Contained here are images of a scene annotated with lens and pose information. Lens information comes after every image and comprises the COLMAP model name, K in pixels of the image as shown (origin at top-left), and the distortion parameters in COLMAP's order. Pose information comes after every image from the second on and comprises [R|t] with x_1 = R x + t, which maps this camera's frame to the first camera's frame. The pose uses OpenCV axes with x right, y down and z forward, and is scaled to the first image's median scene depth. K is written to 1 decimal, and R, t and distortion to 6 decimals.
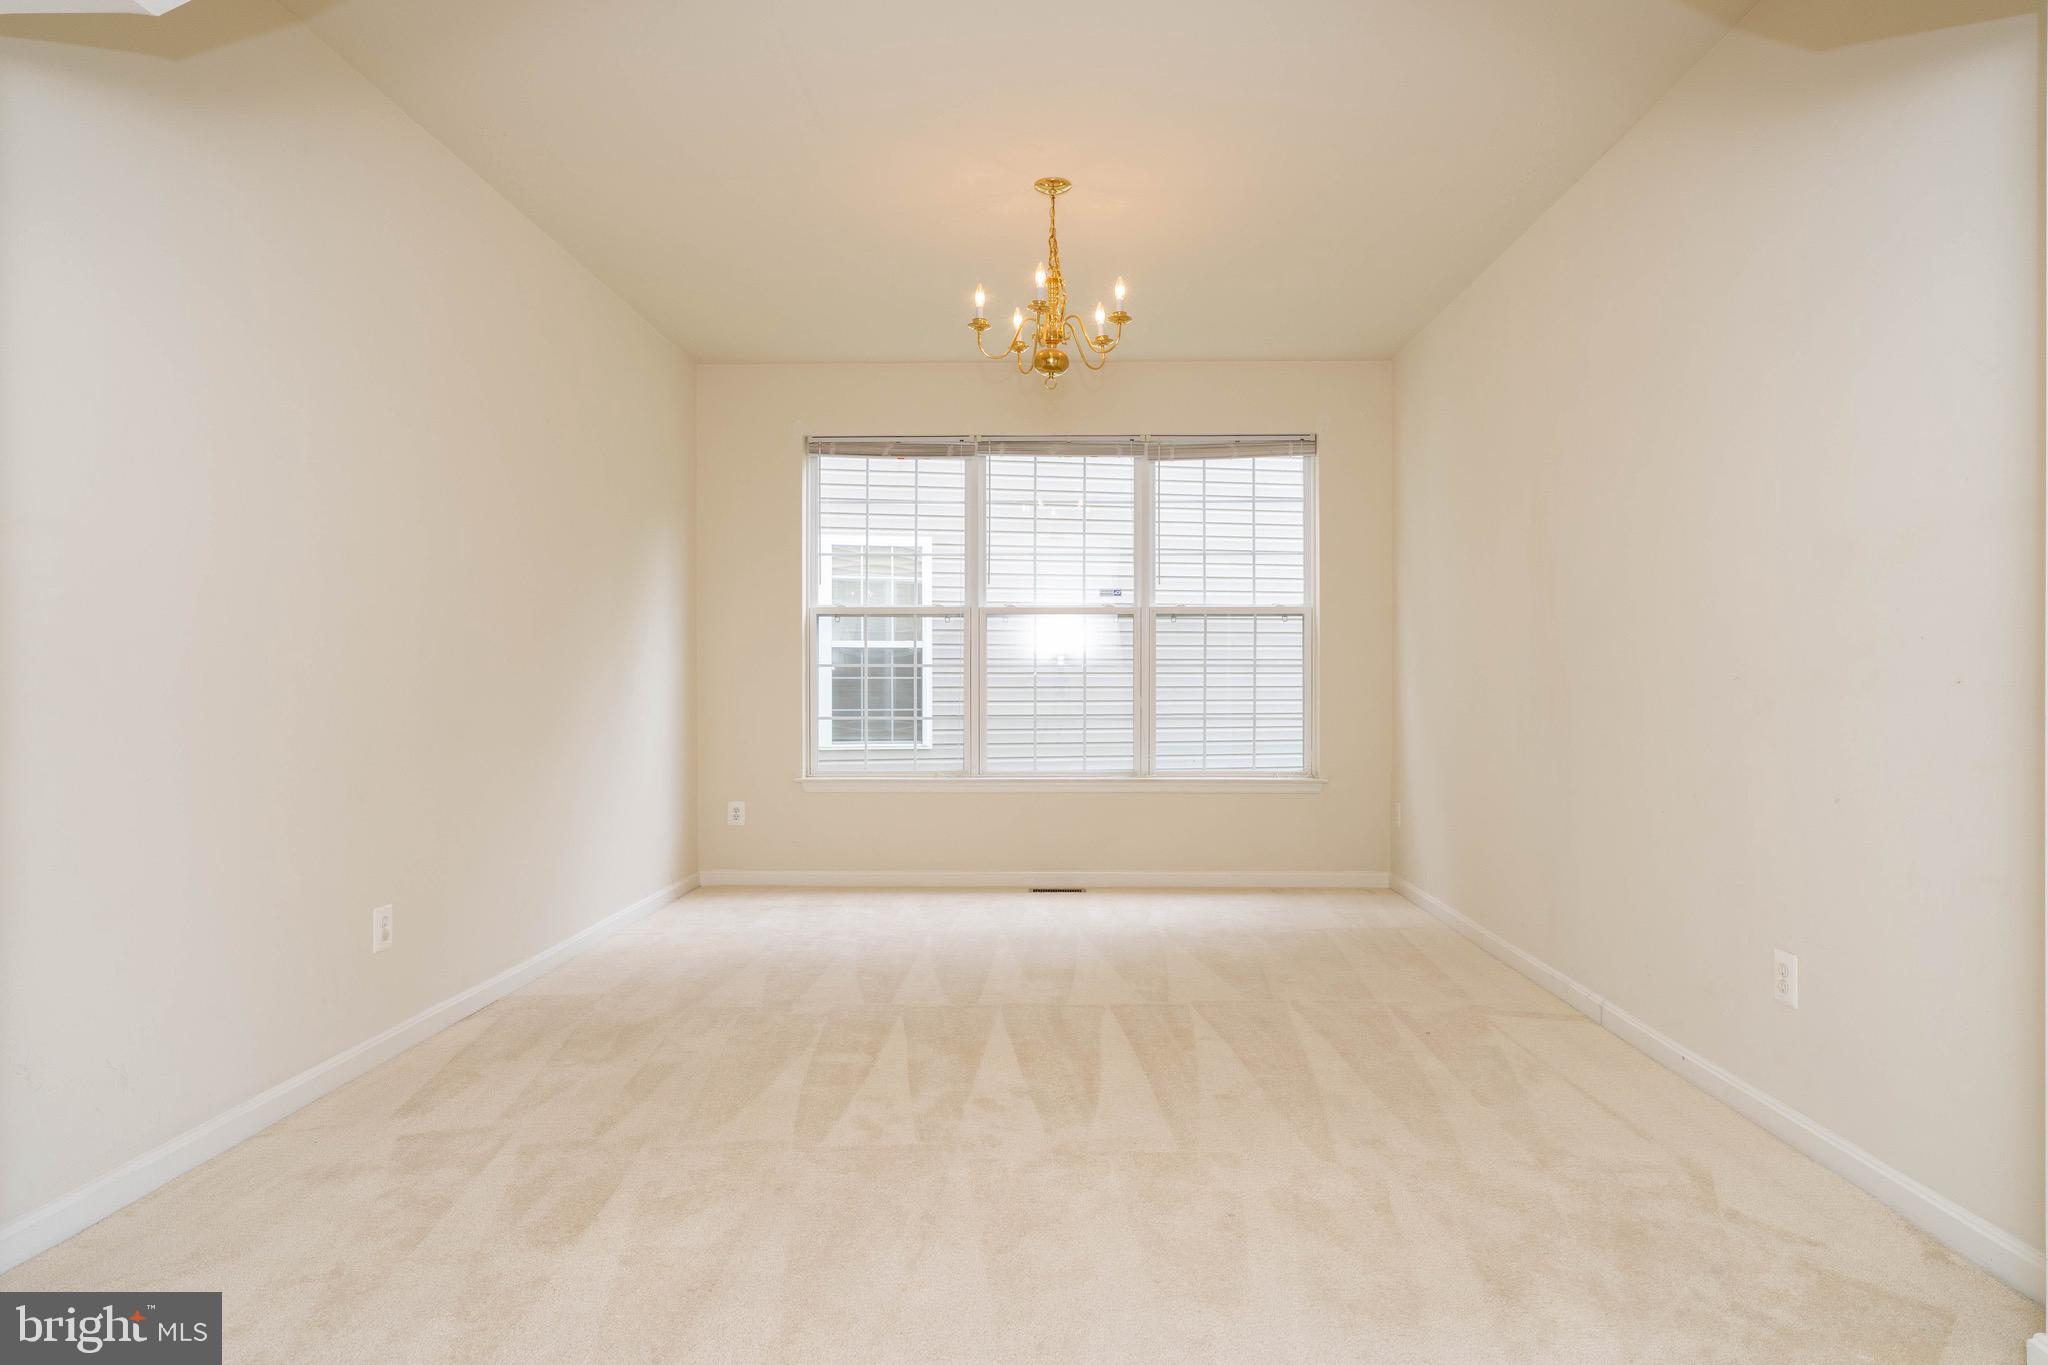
lens RADIAL K [[1121.4, 0, 1013.0], [0, 1121.4, 689.1], [0, 0, 1]] dist [-0.004323, 0.001228]
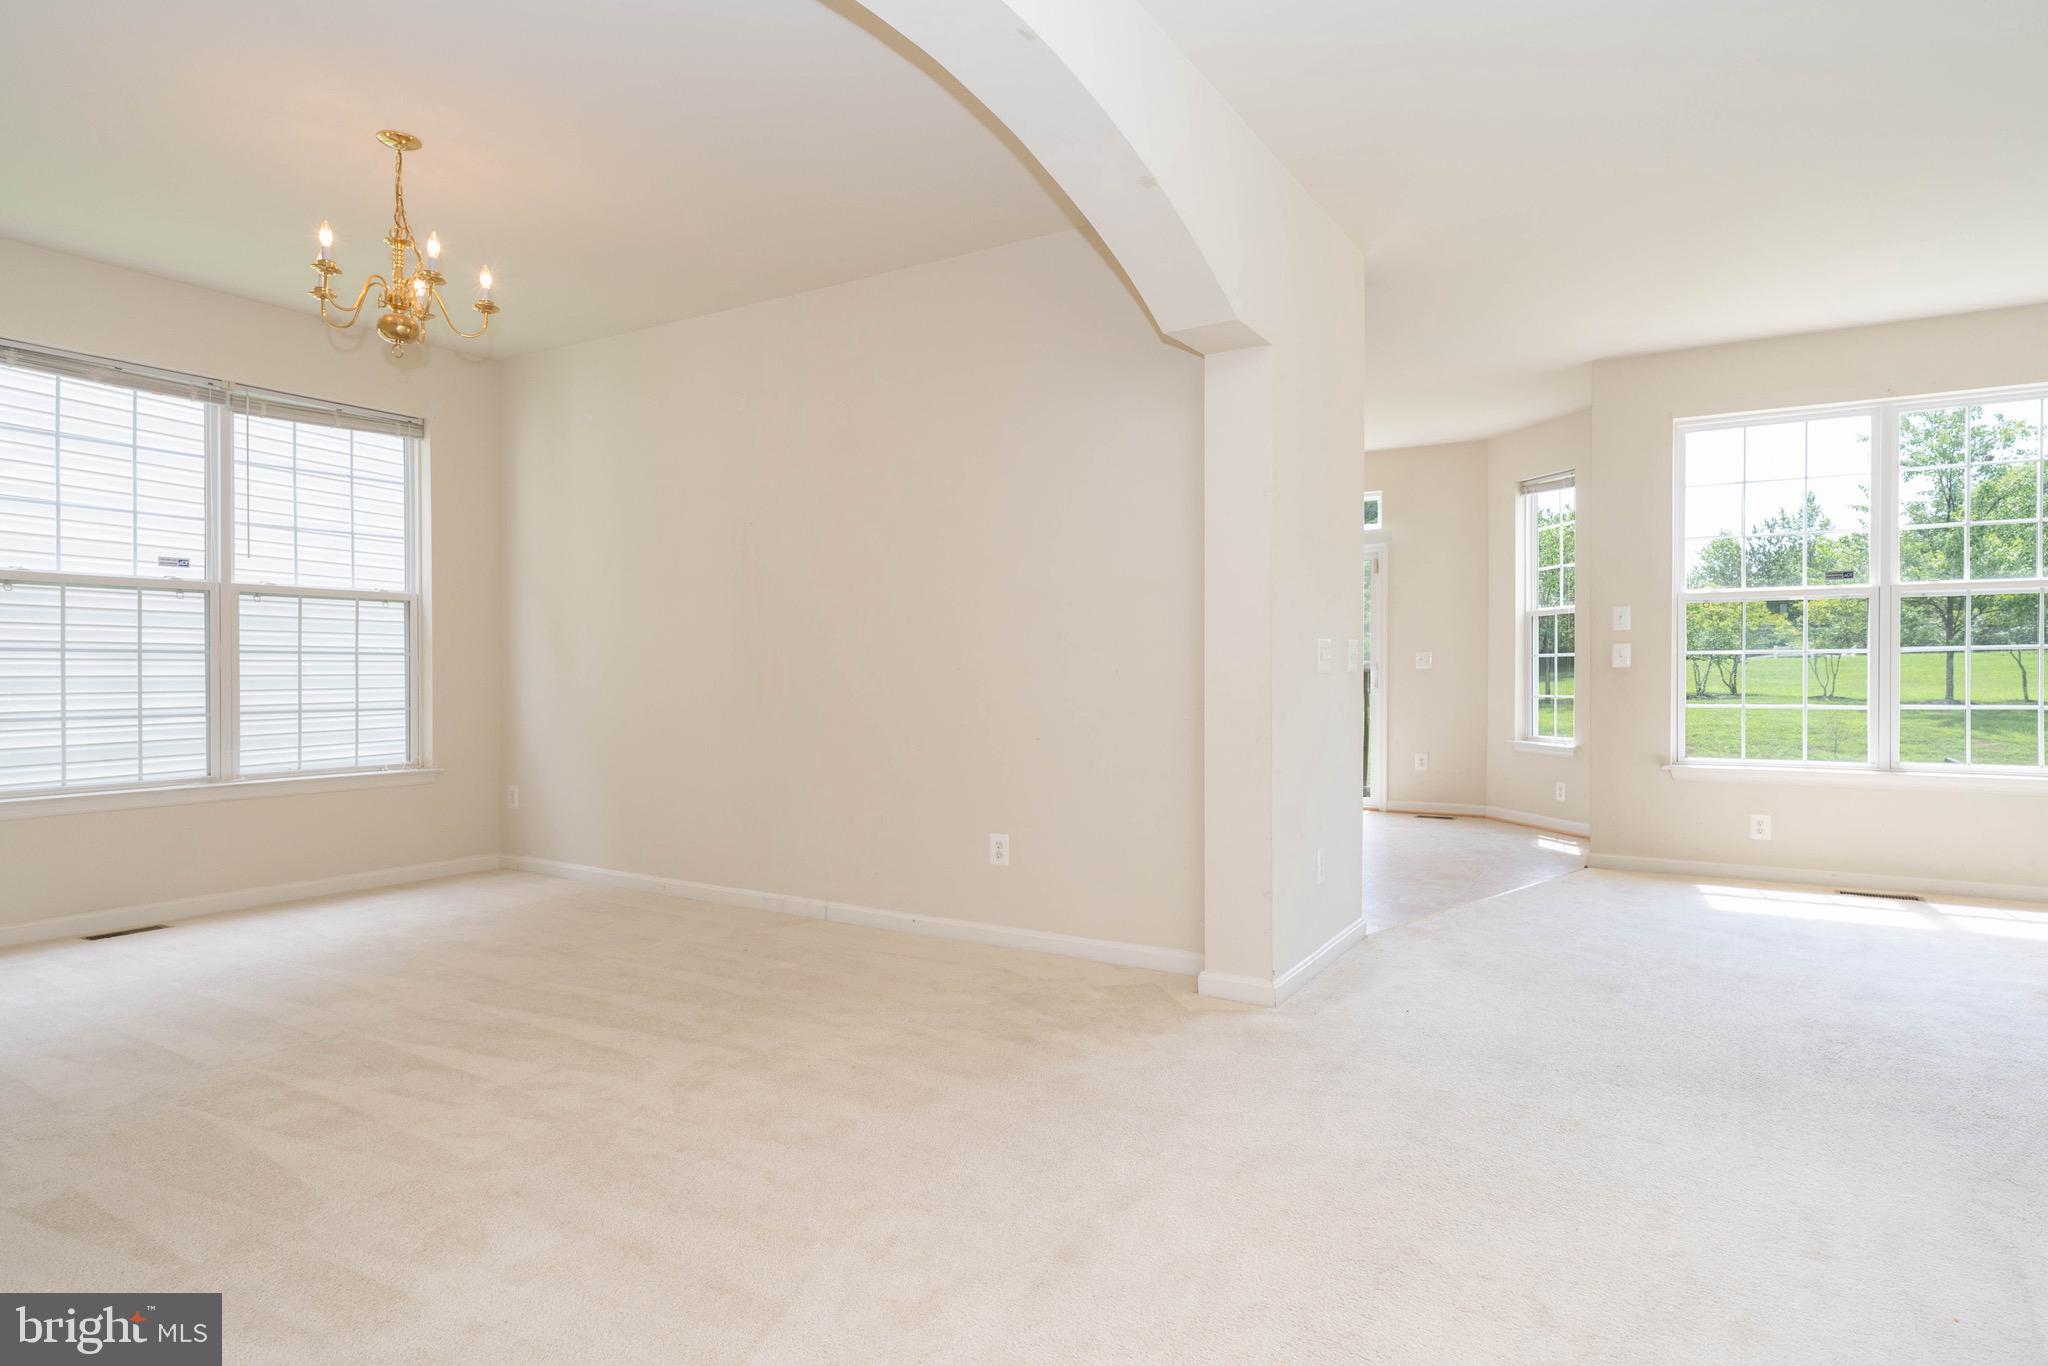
lens RADIAL K [[1121.4, 0, 1013.0], [0, 1121.4, 689.6], [0, 0, 1]] dist [-0.004323, 0.001228]
pose [[0.523157, -0.013682, 0.852127, -0.296992], [0.004099, 0.999900, 0.013539, -0.001278], [-0.852227, -0.003590, 0.523160, 0.045167]]
